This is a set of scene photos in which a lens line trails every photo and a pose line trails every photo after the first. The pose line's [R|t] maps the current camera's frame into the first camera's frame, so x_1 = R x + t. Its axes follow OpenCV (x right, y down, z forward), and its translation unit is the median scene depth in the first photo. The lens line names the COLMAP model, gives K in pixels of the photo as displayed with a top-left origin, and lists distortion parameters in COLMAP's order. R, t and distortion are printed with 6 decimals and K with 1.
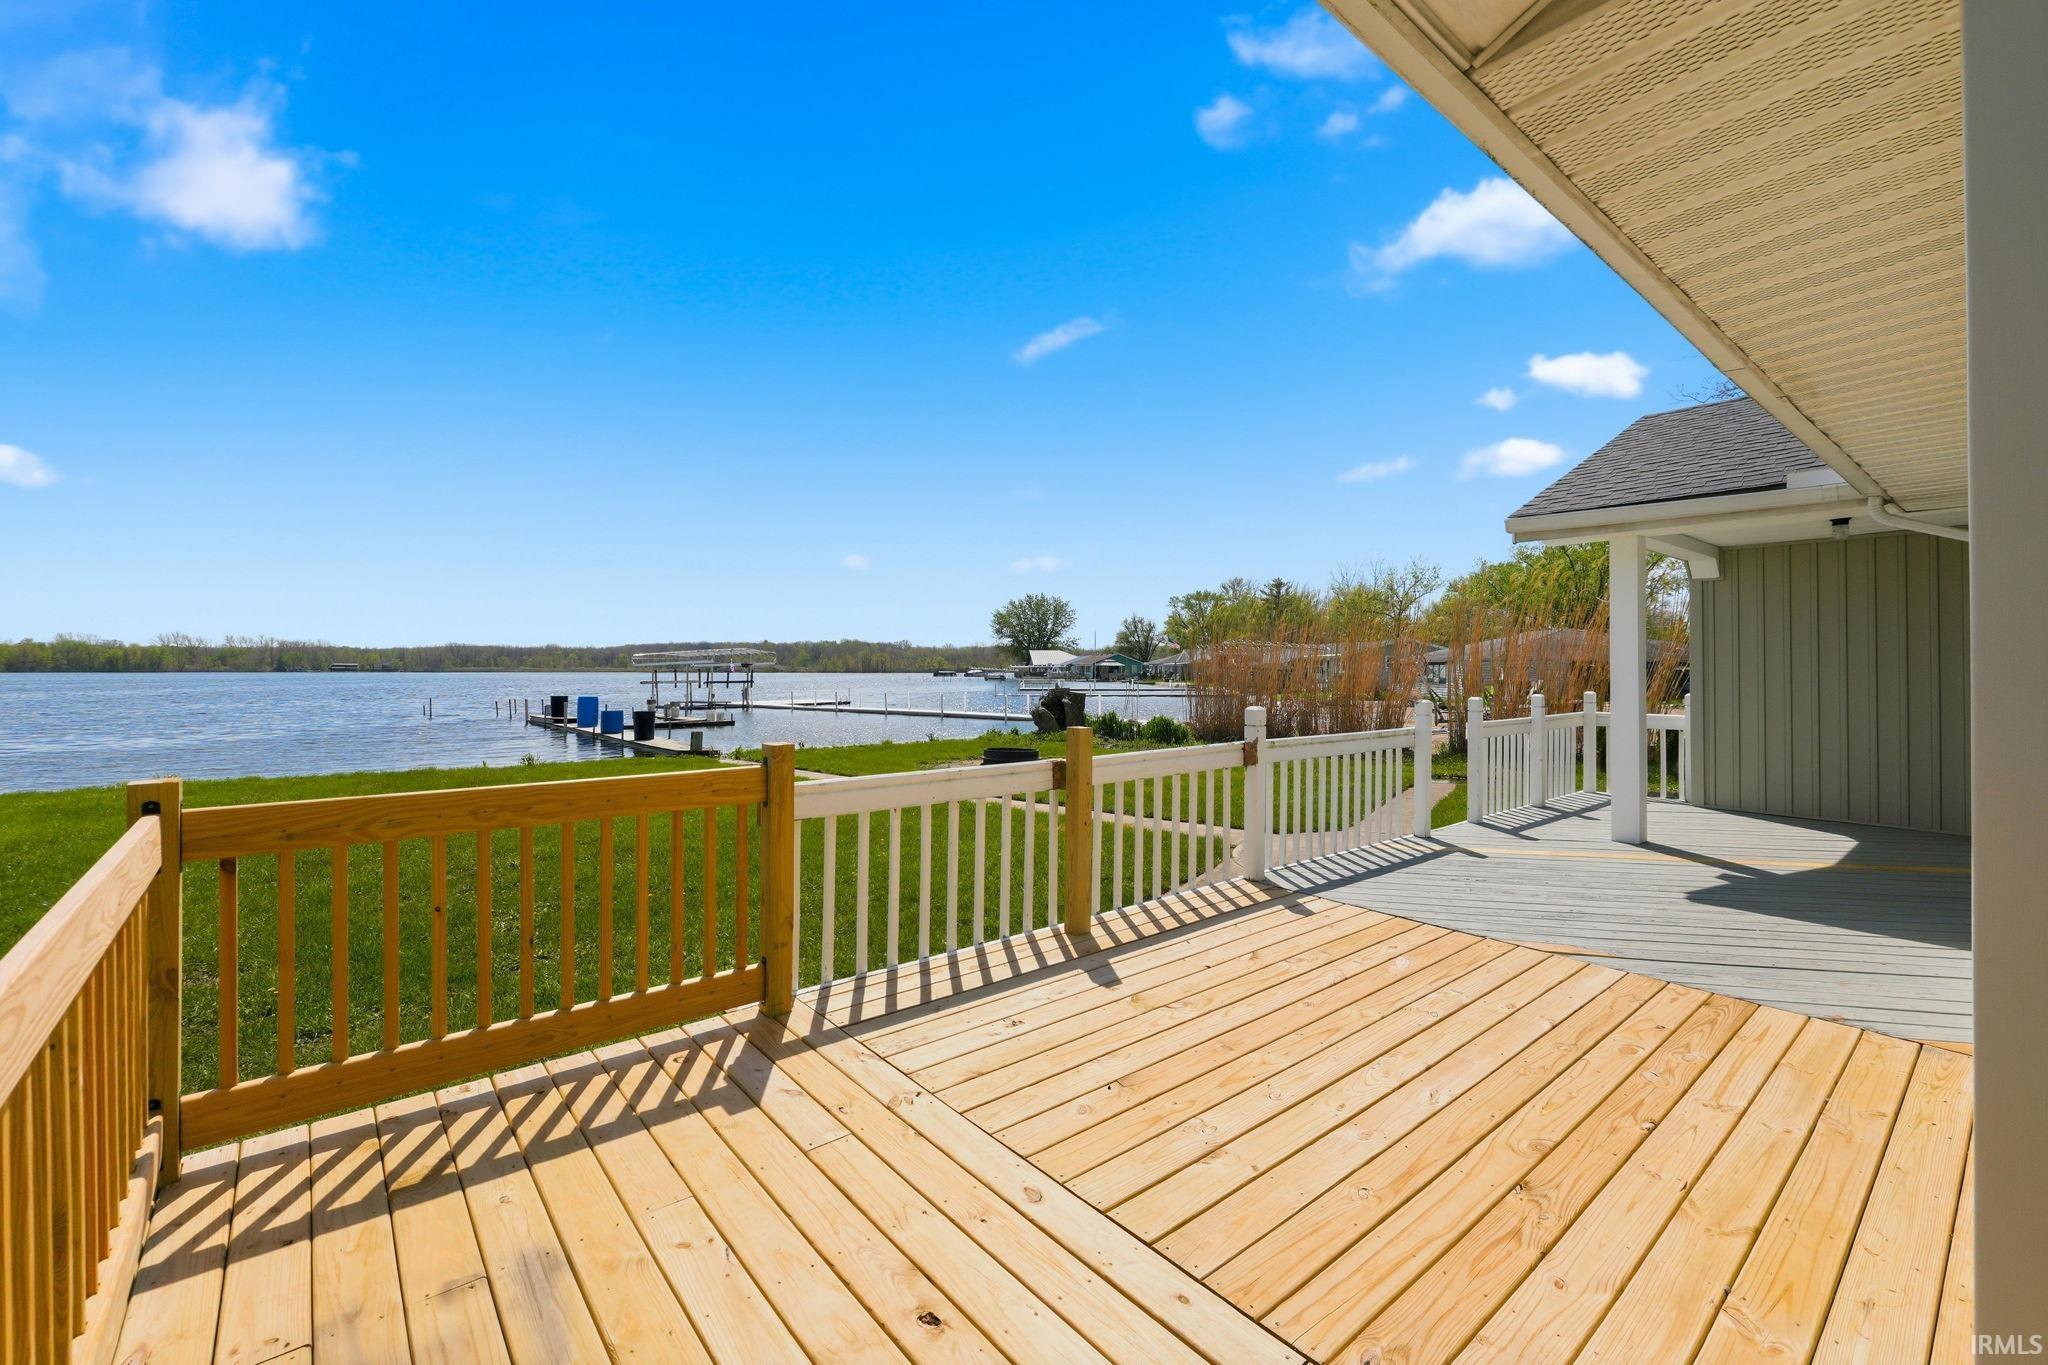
lens RADIAL K [[864.2, 0, 1016.4], [0, 864.2, 672.9], [0, 0, 1]] dist [0.000496, 0.000179]
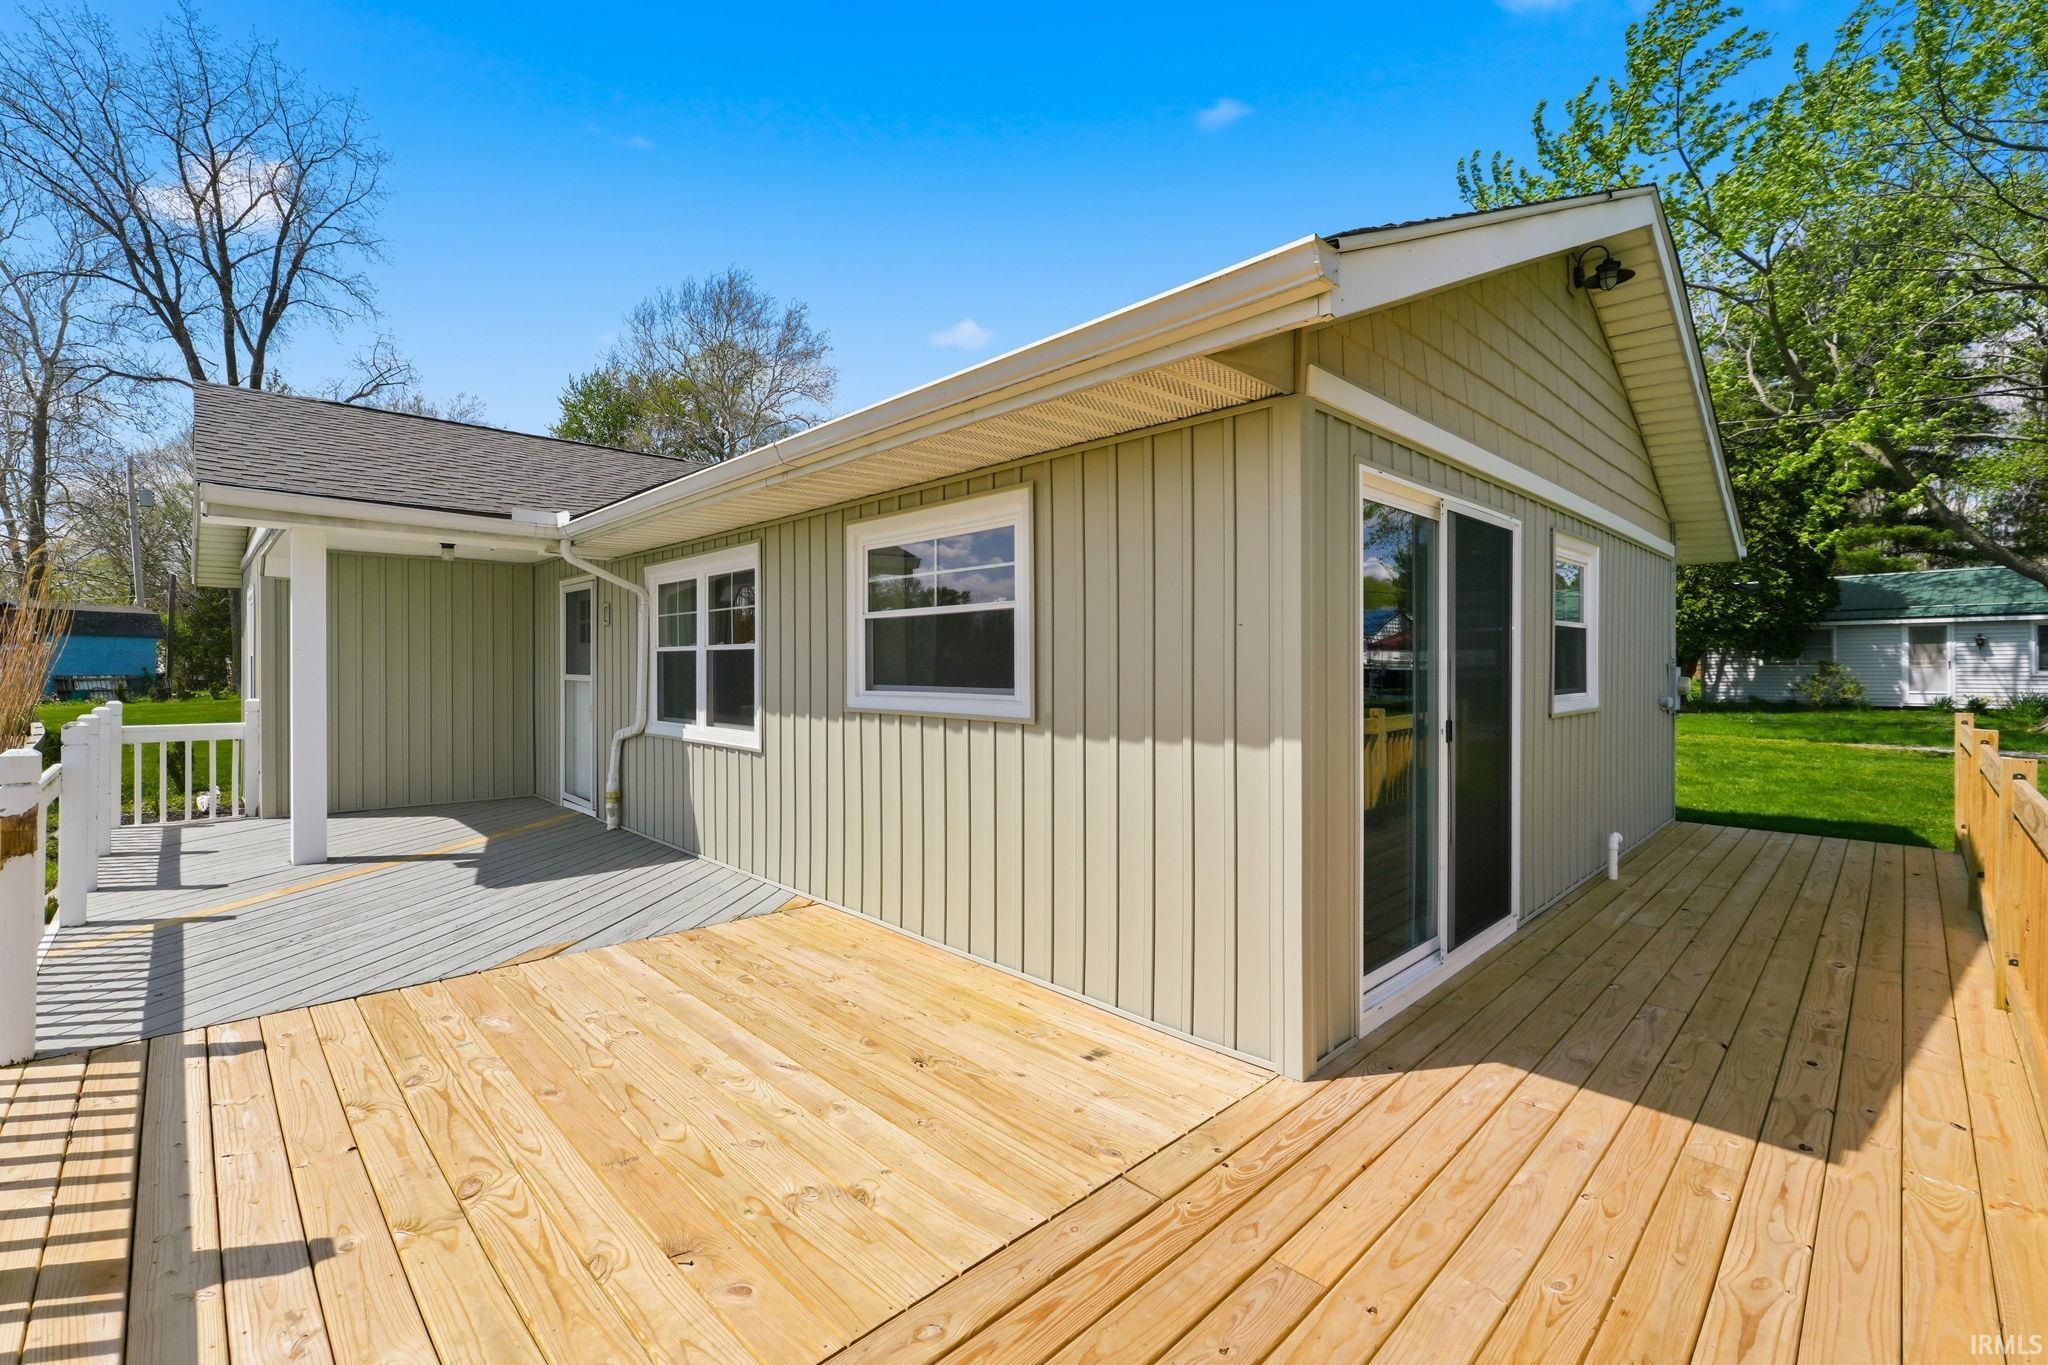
lens RADIAL K [[864.2, 0, 1016.4], [0, 864.2, 672.9], [0, 0, 1]] dist [0.000496, 0.000179]
pose [[-0.079224, -0.008927, 0.996817, -0.414168], [0.006818, 0.999932, 0.009496, -0.014819], [-0.996834, 0.007549, -0.079157, 0.507744]]
